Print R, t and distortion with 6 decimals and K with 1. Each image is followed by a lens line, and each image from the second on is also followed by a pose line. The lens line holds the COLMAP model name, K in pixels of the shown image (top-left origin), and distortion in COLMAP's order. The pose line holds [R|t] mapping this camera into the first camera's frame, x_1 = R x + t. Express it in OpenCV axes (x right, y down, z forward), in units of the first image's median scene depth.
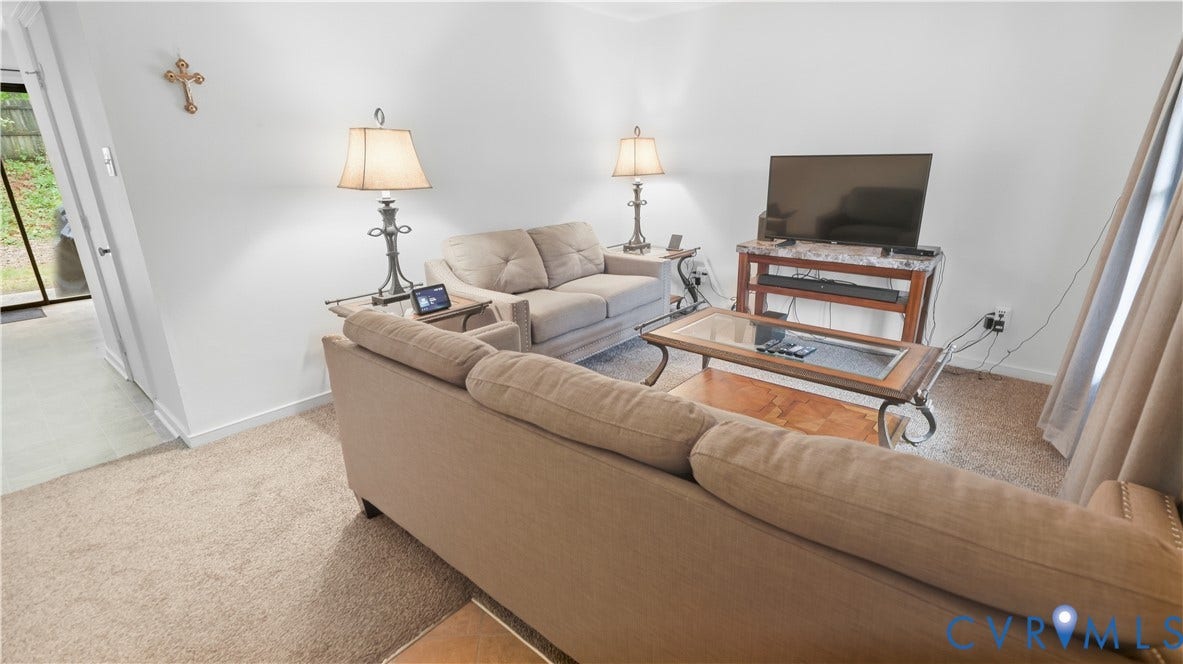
lens RADIAL K [[537.9, 0, 594.0], [0, 537.9, 331.5], [0, 0, 1]] dist [0.002786, -0.000026]
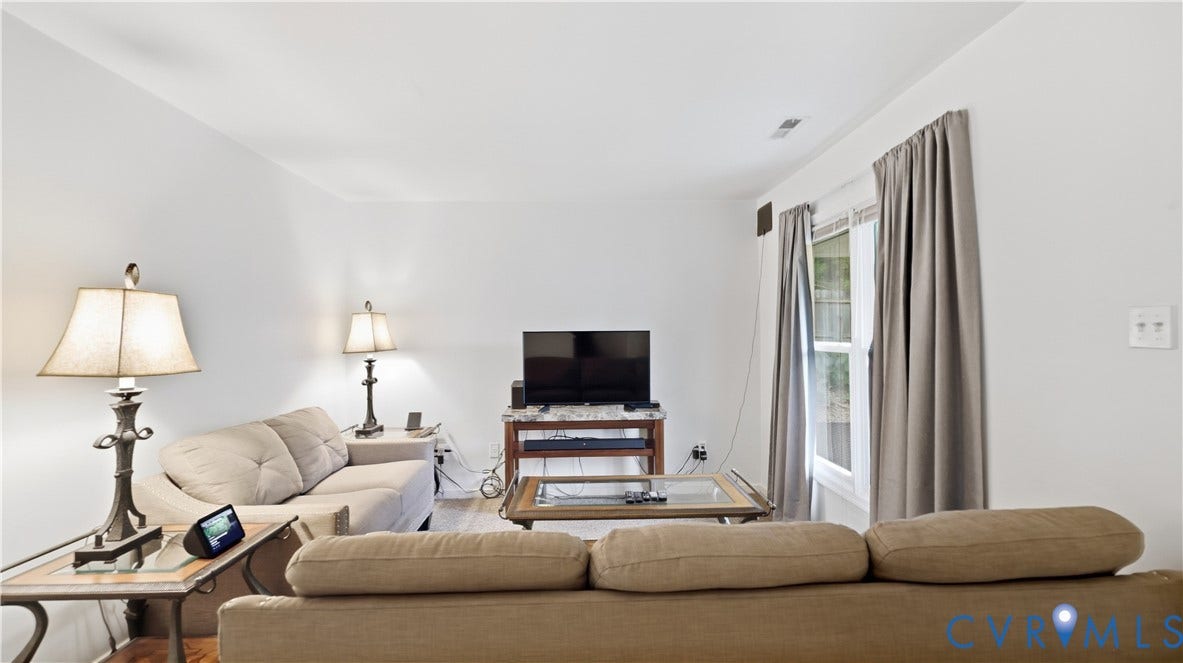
lens RADIAL K [[559.2, 0, 593.6], [0, 559.2, 305.1], [0, 0, 1]] dist [0.002576, 0.000363]
pose [[0.744485, 0.036050, 0.666666, -0.372502], [0.204526, 0.938218, -0.279134, -0.028371], [-0.635540, 0.344161, 0.691116, 0.099440]]
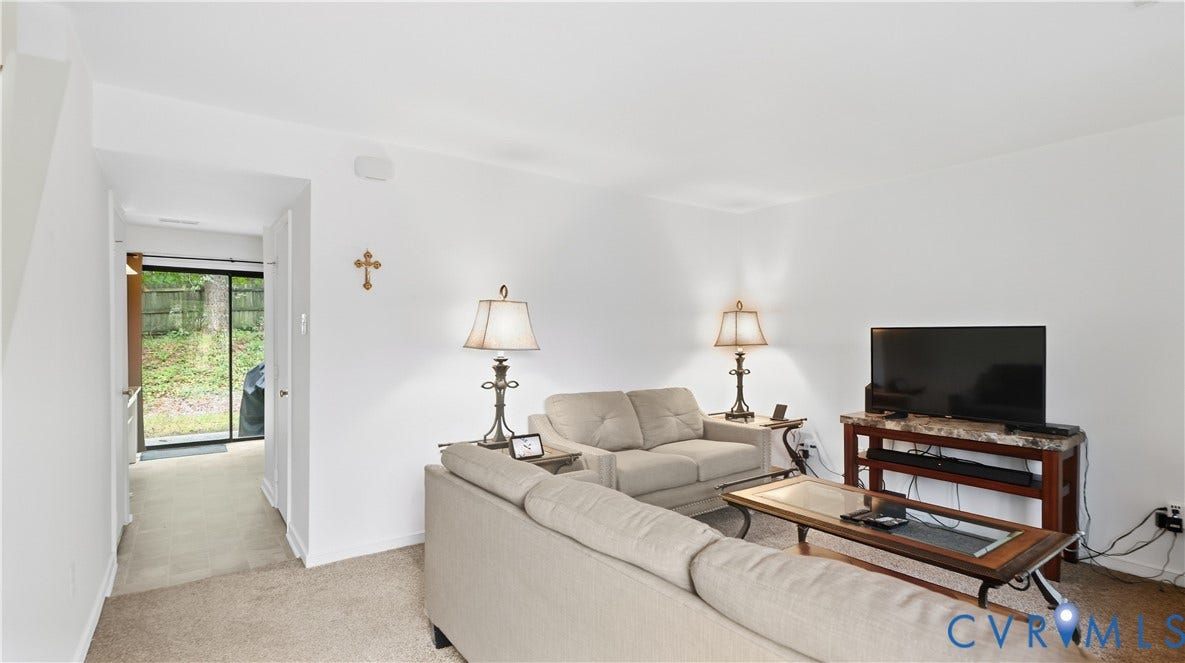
lens RADIAL K [[561.3, 0, 592.9], [0, 561.3, 335.4], [0, 0, 1]] dist [-0.001284, -0.000206]
pose [[0.973164, 0.014444, -0.229659, 0.073571], [-0.083668, 0.951929, -0.294669, 0.041783], [0.214363, 0.305977, 0.927592, -0.080500]]
